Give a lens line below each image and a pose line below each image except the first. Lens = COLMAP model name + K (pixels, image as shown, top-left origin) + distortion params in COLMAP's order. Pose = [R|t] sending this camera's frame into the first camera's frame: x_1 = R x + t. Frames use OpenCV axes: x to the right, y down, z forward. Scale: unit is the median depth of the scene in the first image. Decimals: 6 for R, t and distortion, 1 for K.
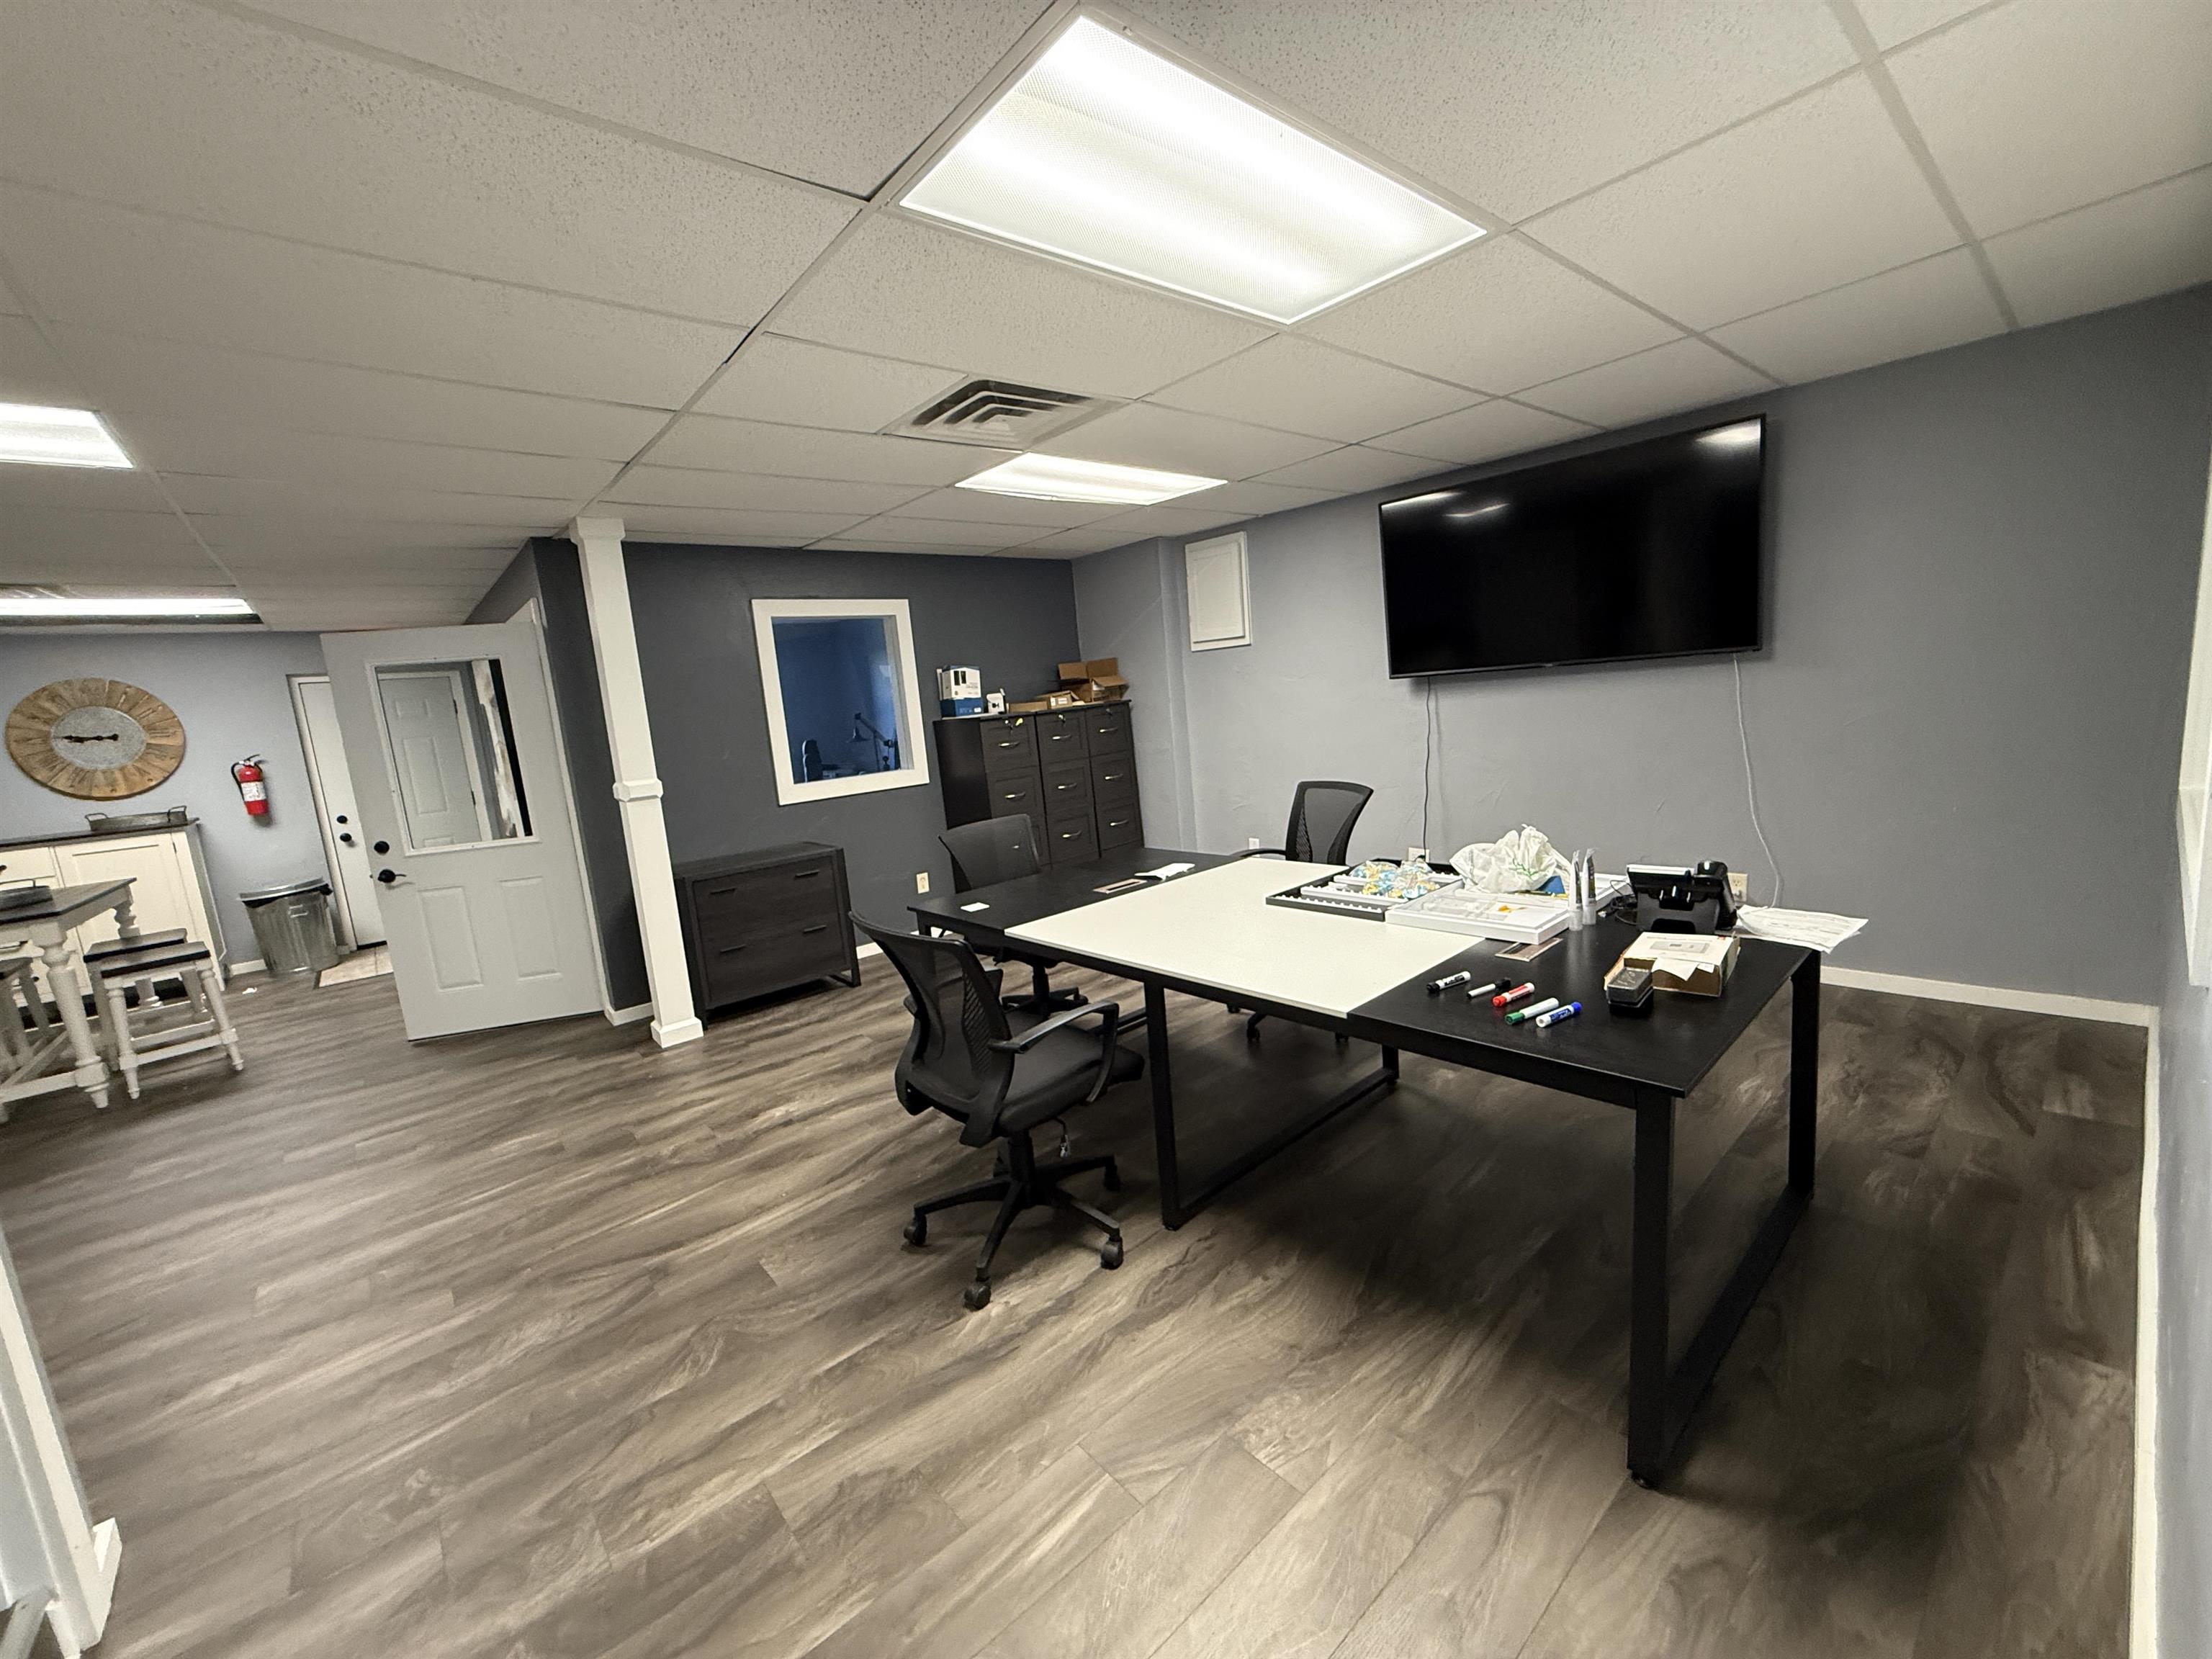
lens RADIAL K [[879.7, 0, 1102.5], [0, 879.7, 828.3], [0, 0, 1]] dist [-0.000637, 0.001164]
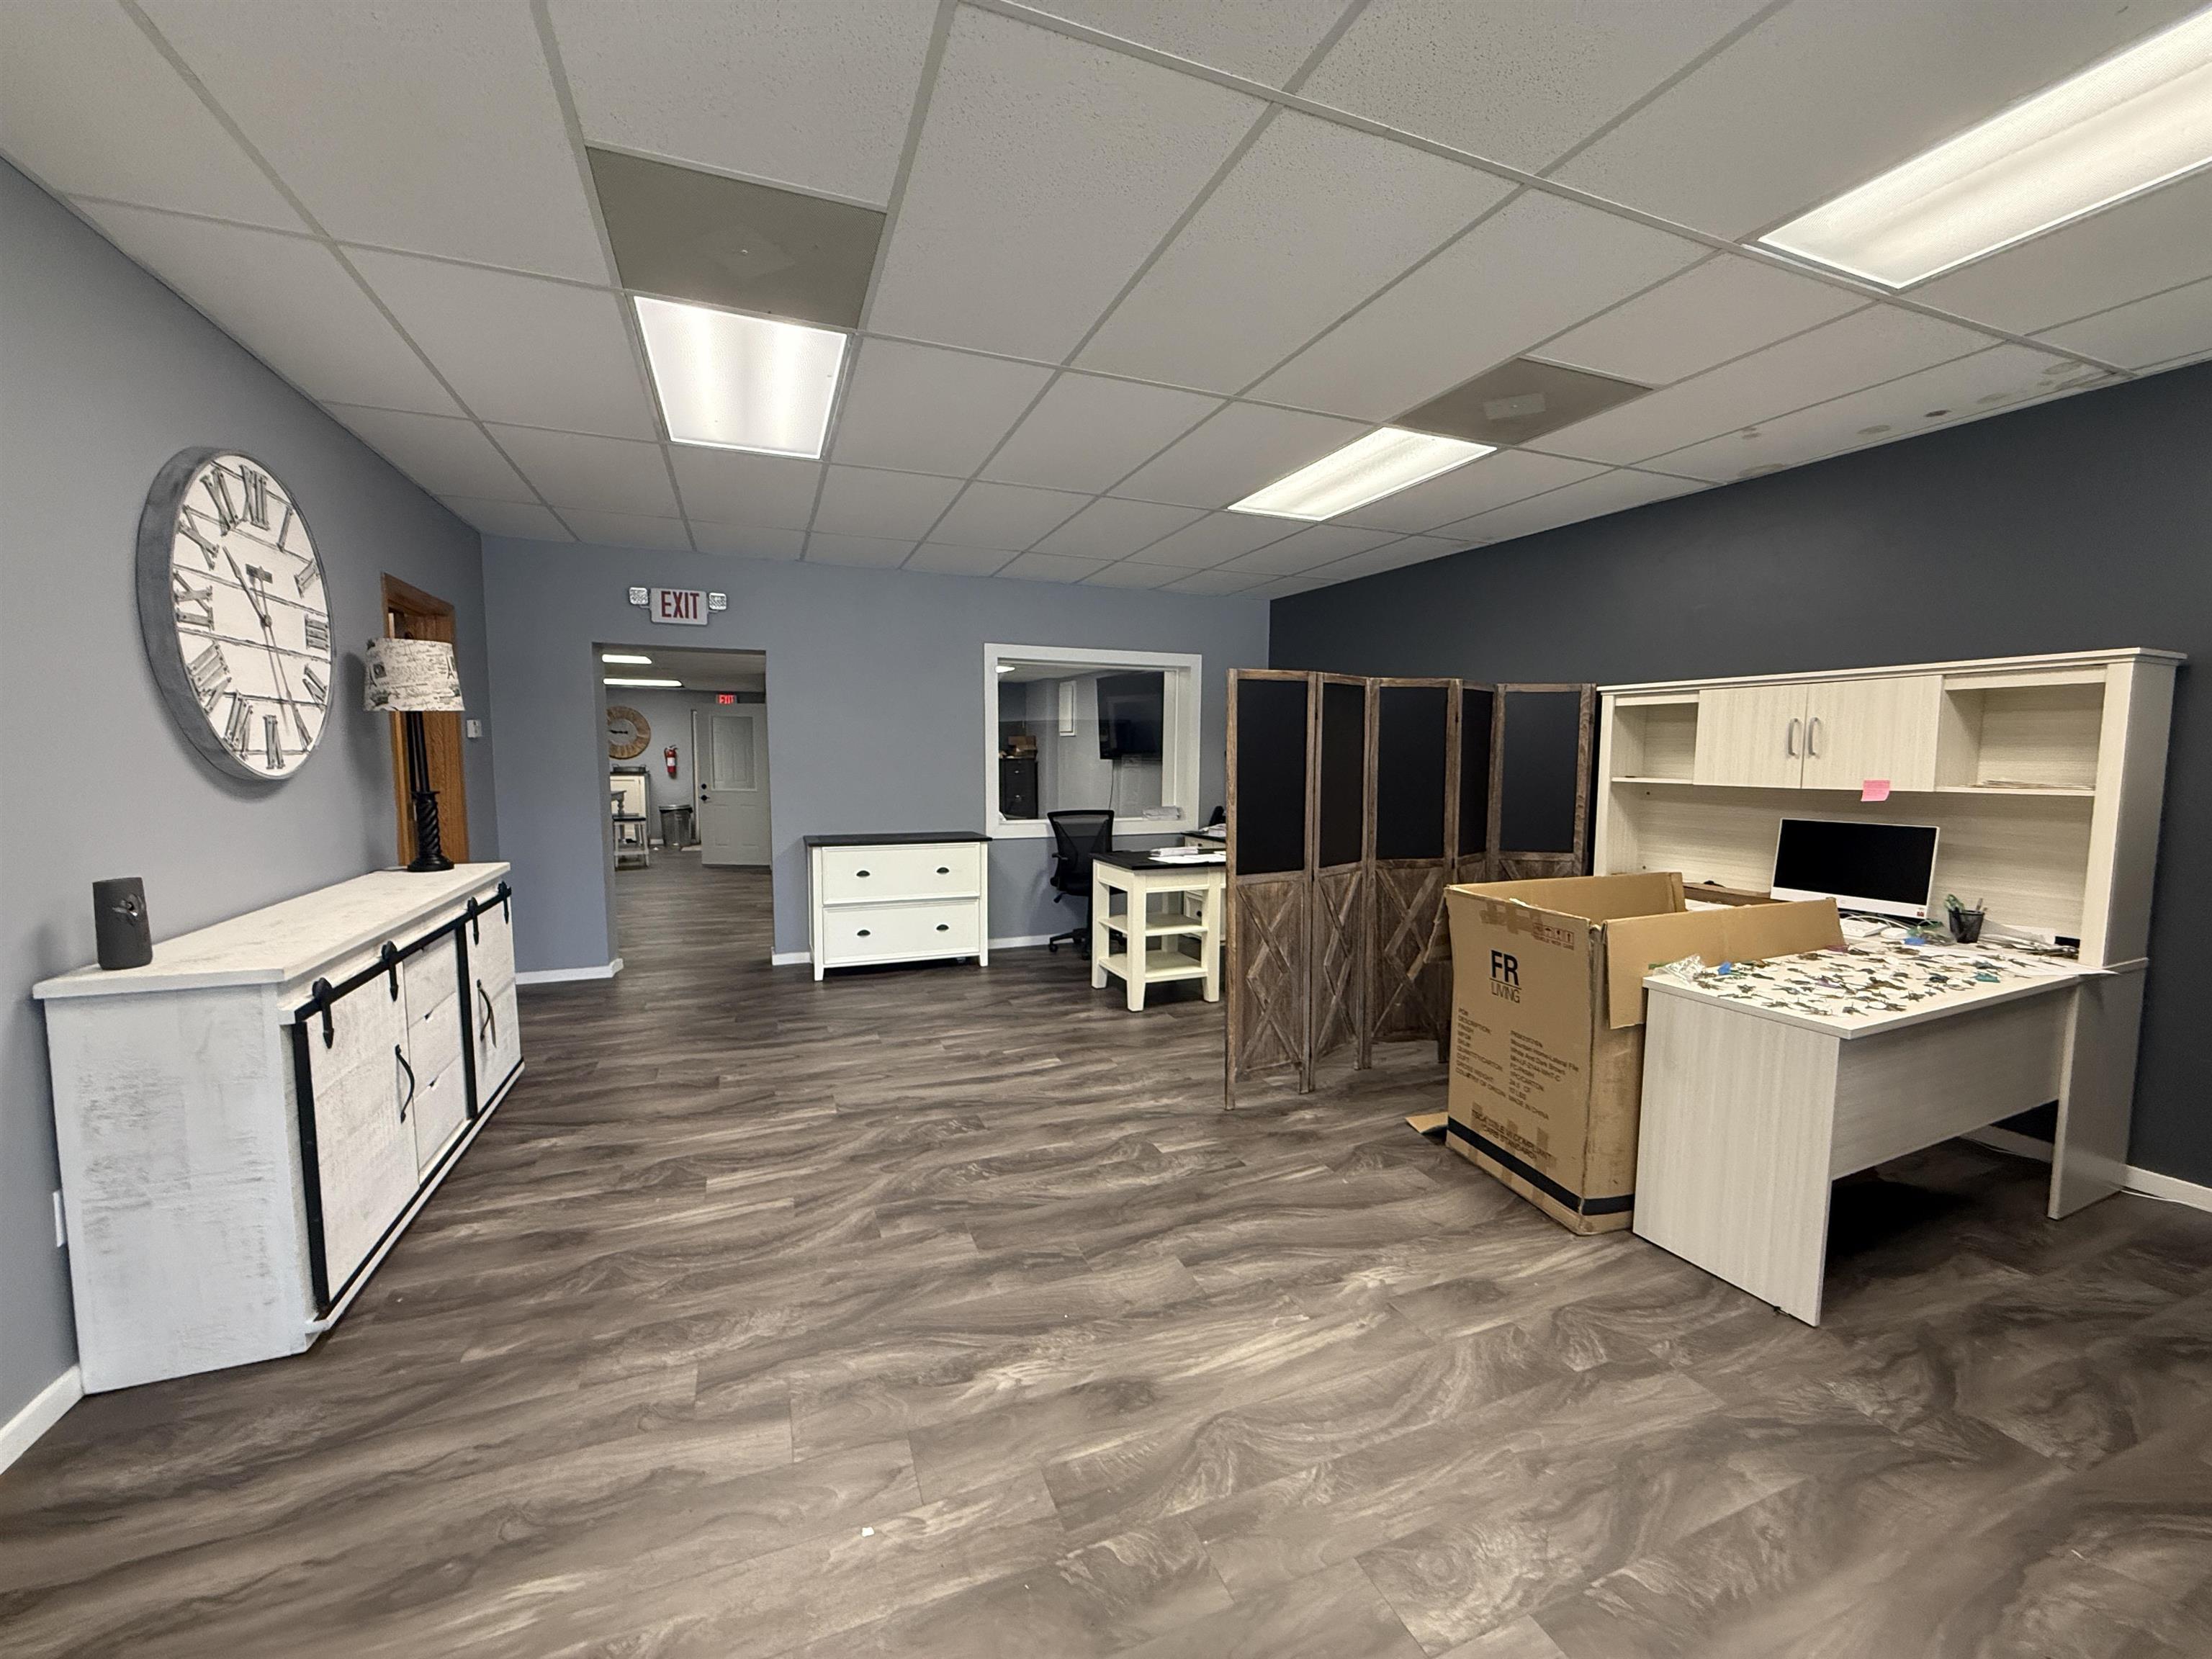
lens RADIAL K [[879.7, 0, 1102.5], [0, 879.7, 828.3], [0, 0, 1]] dist [-0.000637, 0.001164]
pose [[0.941332, 0.120066, -0.315402, 0.842301], [-0.136772, 0.990108, -0.031292, 0.048869], [0.308525, 0.072595, 0.948442, -0.815954]]
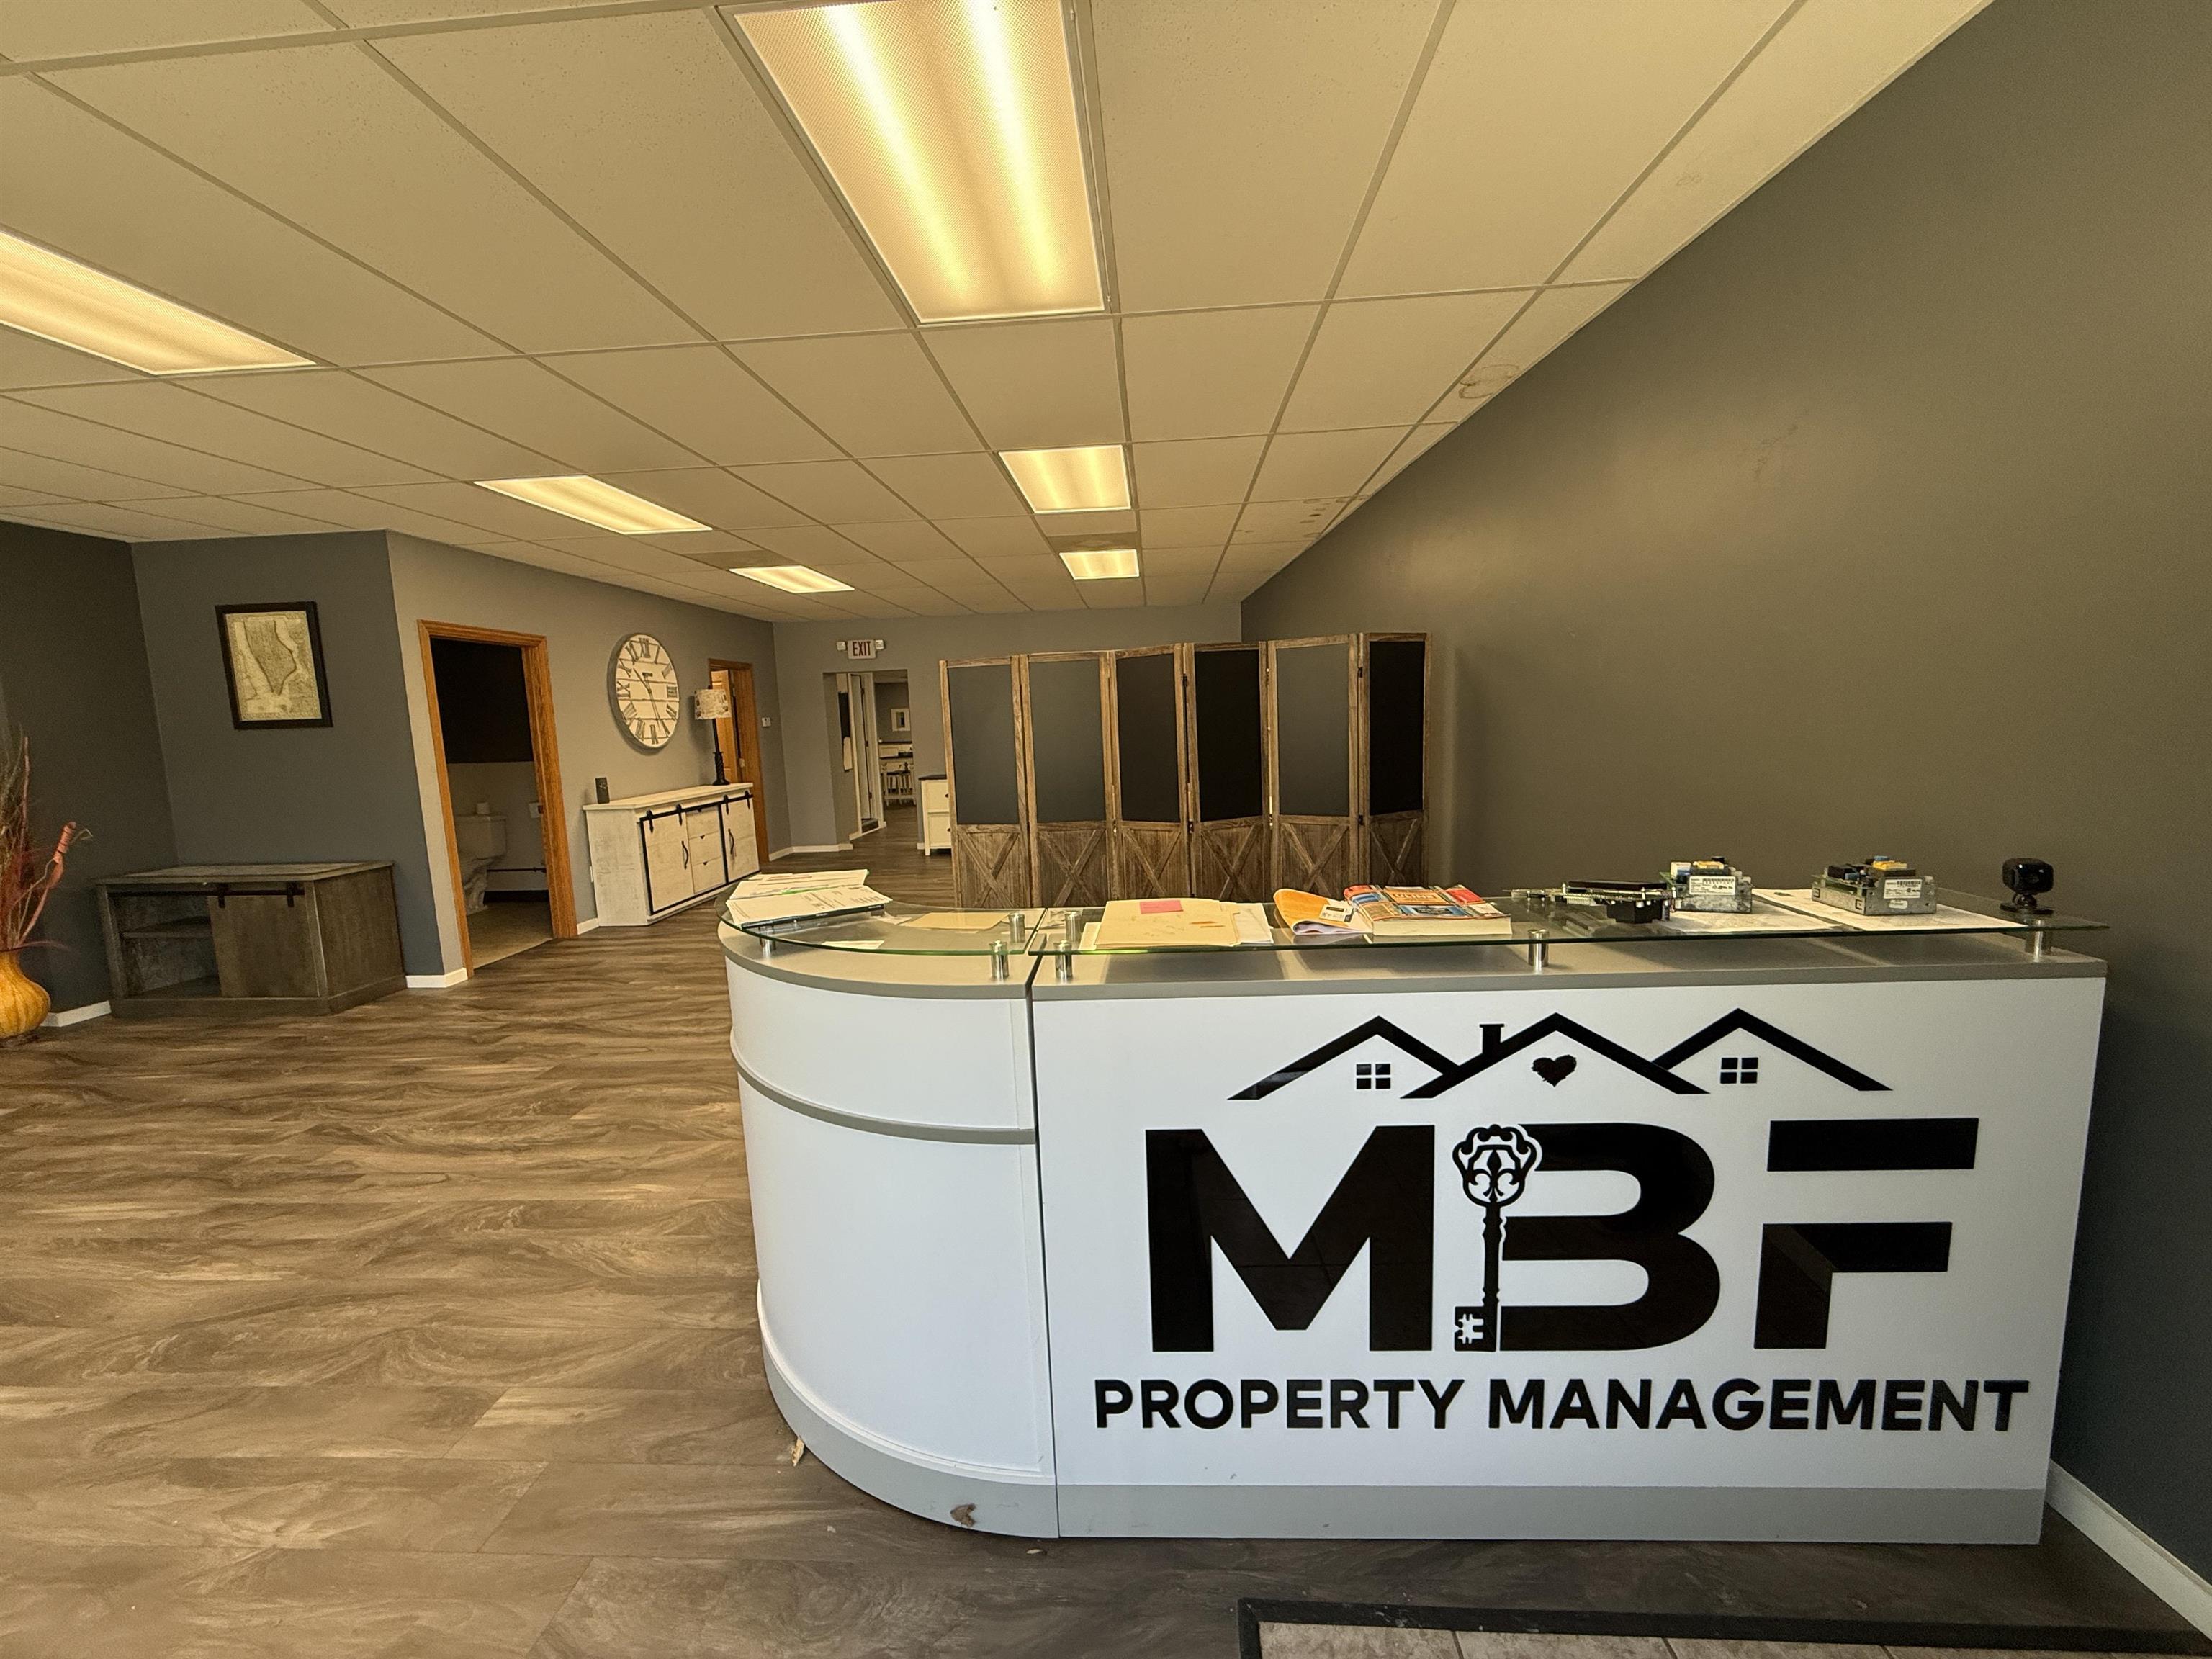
lens RADIAL K [[879.7, 0, 1102.5], [0, 879.7, 828.3], [0, 0, 1]] dist [-0.000637, 0.001164]
pose [[0.717544, 0.146133, -0.681011, 1.666217], [-0.130993, 0.988609, 0.074118, 0.002435], [0.684085, 0.036025, 0.728512, -1.002410]]
